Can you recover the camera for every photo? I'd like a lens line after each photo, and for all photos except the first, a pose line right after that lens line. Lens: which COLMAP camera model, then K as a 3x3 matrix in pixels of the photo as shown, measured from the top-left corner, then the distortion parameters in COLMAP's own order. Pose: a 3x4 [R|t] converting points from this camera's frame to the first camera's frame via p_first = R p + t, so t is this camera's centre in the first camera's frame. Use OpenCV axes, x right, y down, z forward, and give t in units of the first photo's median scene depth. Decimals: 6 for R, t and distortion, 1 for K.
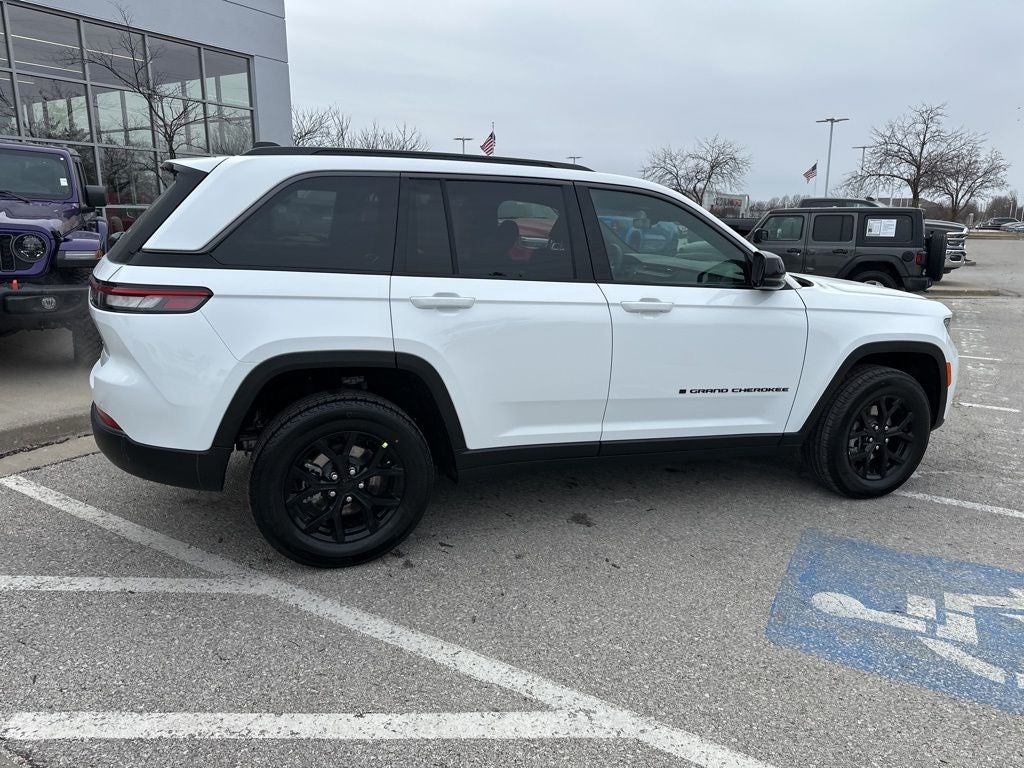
lens RADIAL K [[703.5, 0, 509.1], [0, 703.5, 385.4], [0, 0, 1]] dist [0.049992, -0.056476]
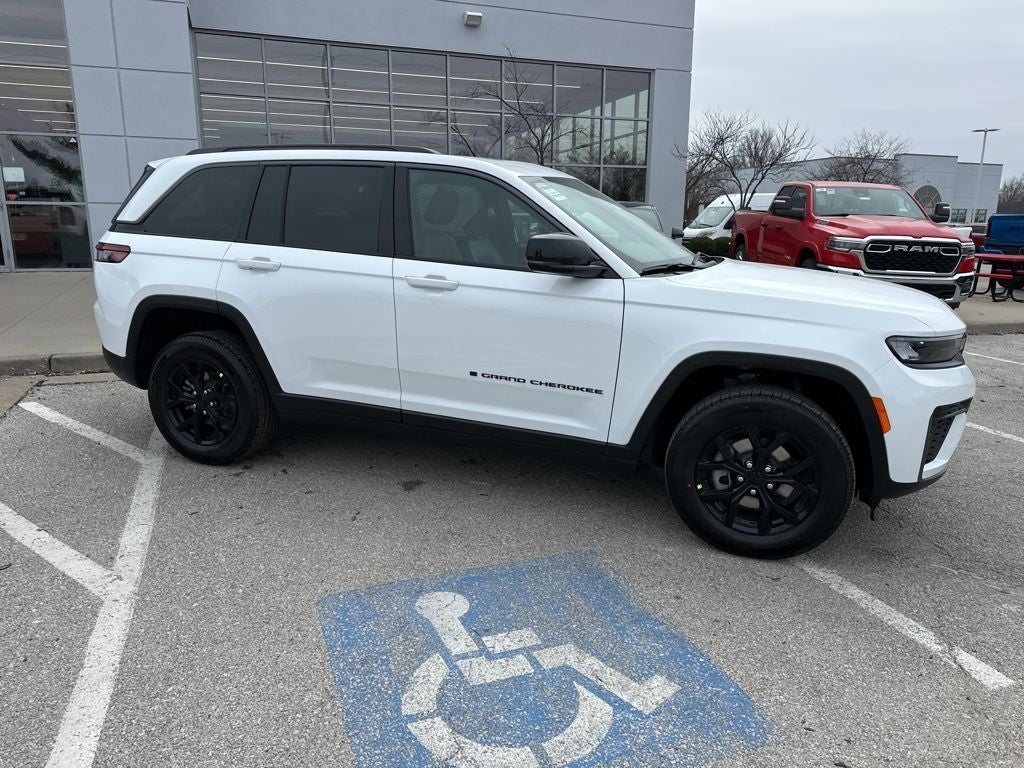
lens RADIAL K [[701.9, 0, 512.2], [0, 701.9, 394.6], [0, 0, 1]] dist [0.050663, -0.057548]
pose [[0.776279, 0.146483, -0.613135, 0.980637], [-0.147428, 0.987841, 0.049348, -0.020659], [0.612908, 0.052085, 0.788435, 0.294856]]
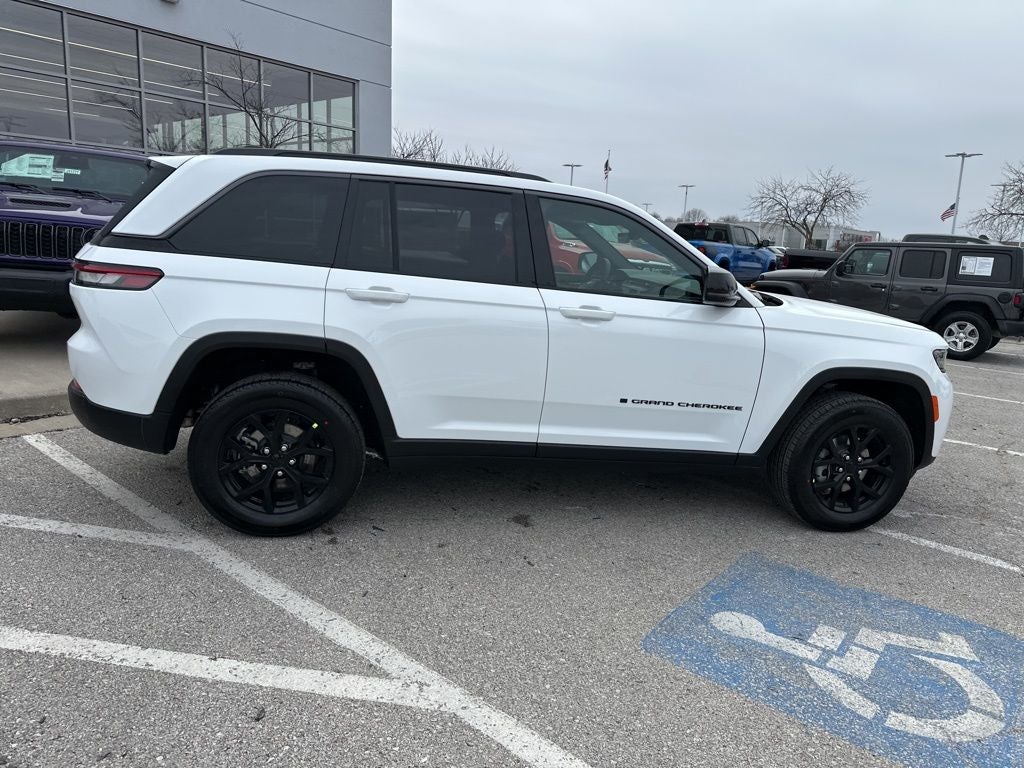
lens RADIAL K [[703.5, 0, 509.1], [0, 703.5, 385.4], [0, 0, 1]] dist [0.049992, -0.056476]
pose [[0.986816, 0.070894, -0.145491, 0.252836], [-0.075846, 0.996704, -0.028768, 0.031112], [0.142972, 0.039423, 0.988941, -0.018779]]
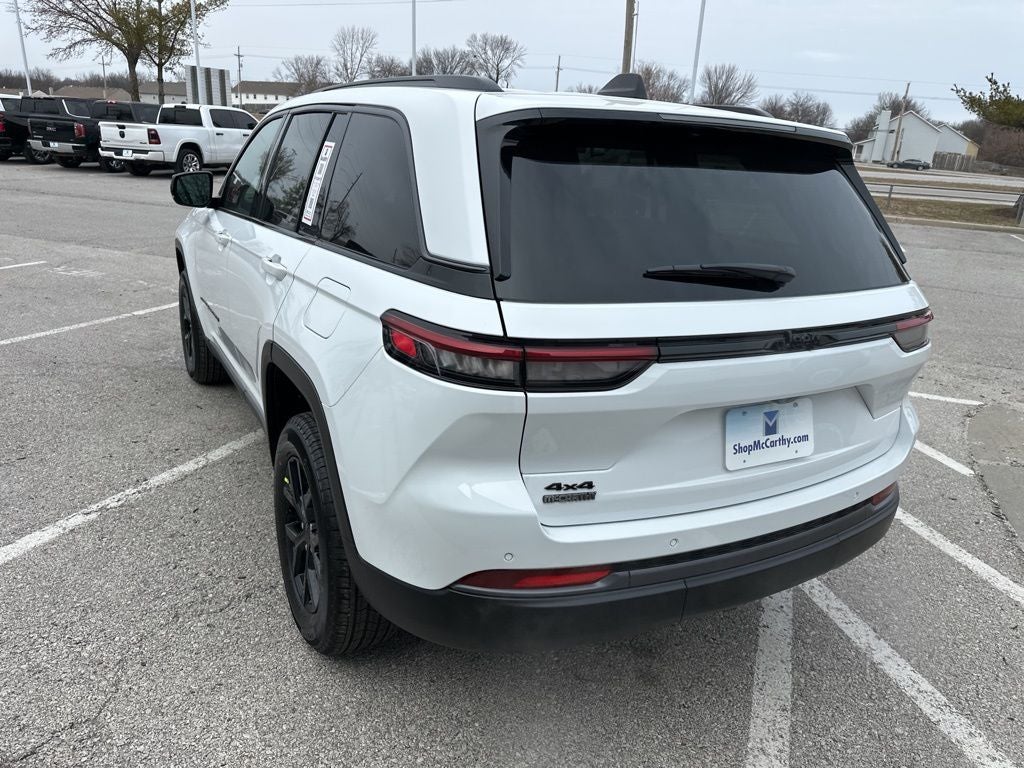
lens RADIAL K [[703.5, 0, 509.1], [0, 703.5, 385.4], [0, 0, 1]] dist [0.049992, -0.056476]
pose [[-0.140014, -0.337493, 0.930857, -1.079453], [0.177461, 0.916342, 0.358923, -0.362700], [-0.974117, 0.215445, -0.068409, 1.298166]]
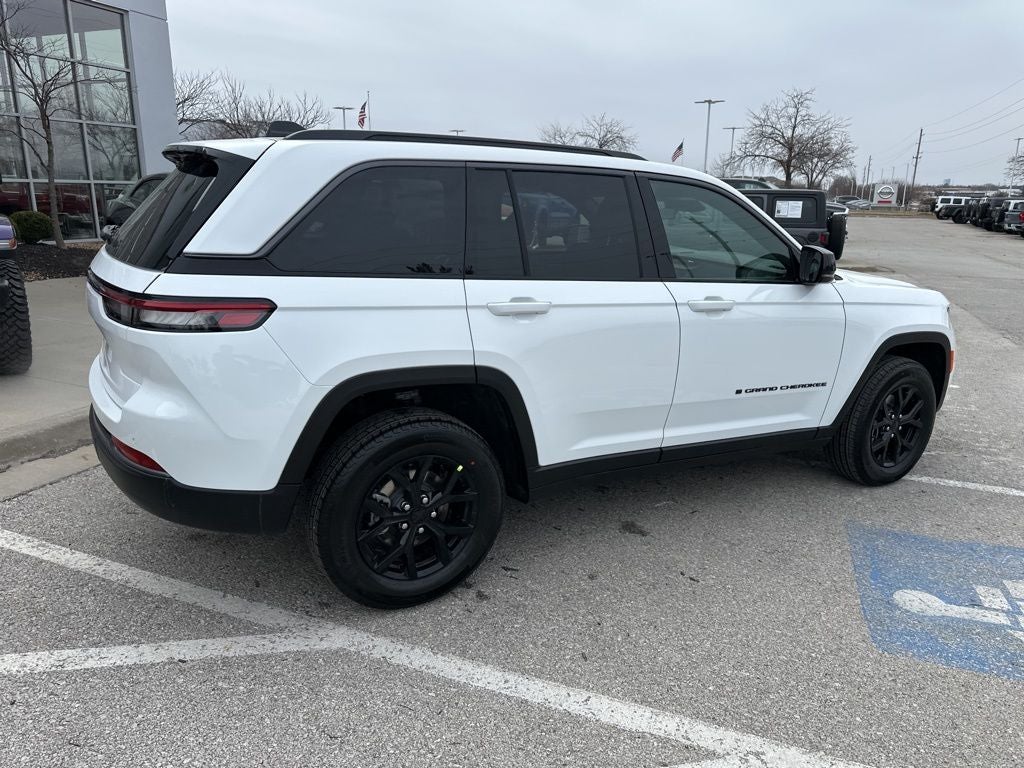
lens RADIAL K [[705.9, 0, 508.1], [0, 705.9, 387.3], [0, 0, 1]] dist [0.038299, -0.042099]
pose [[0.986109, -0.035970, 0.162160, -0.246148], [0.030106, 0.998806, 0.038478, -0.048787], [-0.163350, -0.033062, 0.986014, 0.102764]]
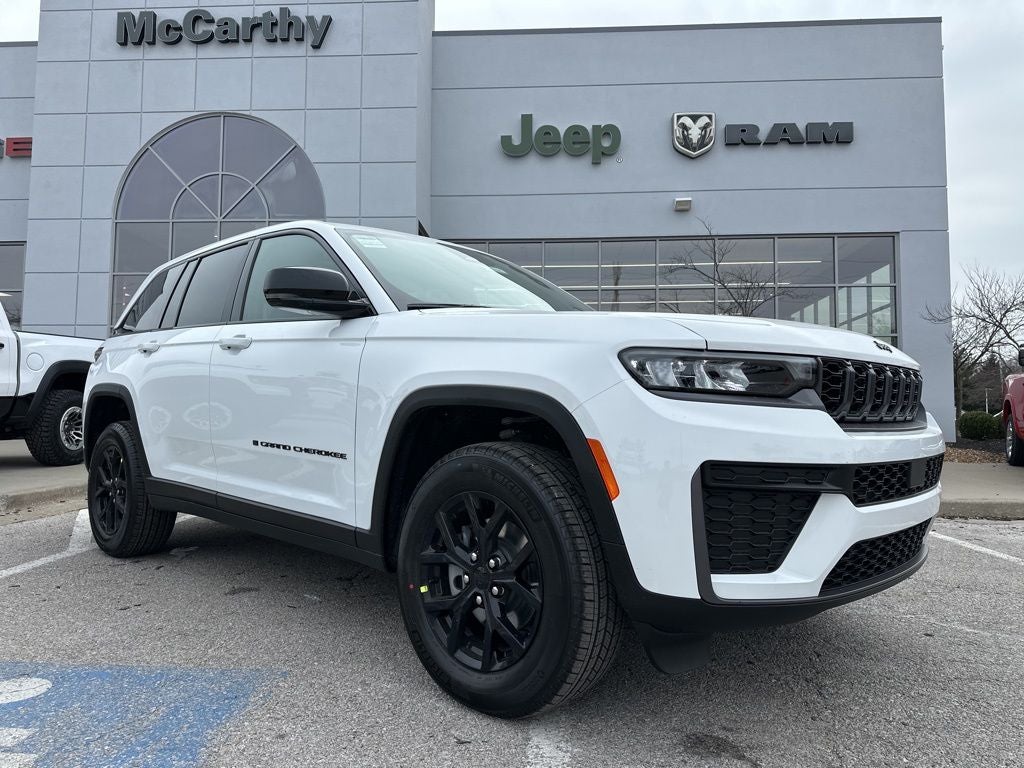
lens RADIAL K [[731.7, 0, 512.0], [0, 731.7, 384.0], [0, 0, 1]] dist [0.019033, -0.002736]
pose [[0.461431, -0.057900, -0.885285, 1.273599], [-0.211068, 0.962052, -0.172934, 0.030918], [0.861703, 0.266652, 0.431700, 0.957530]]
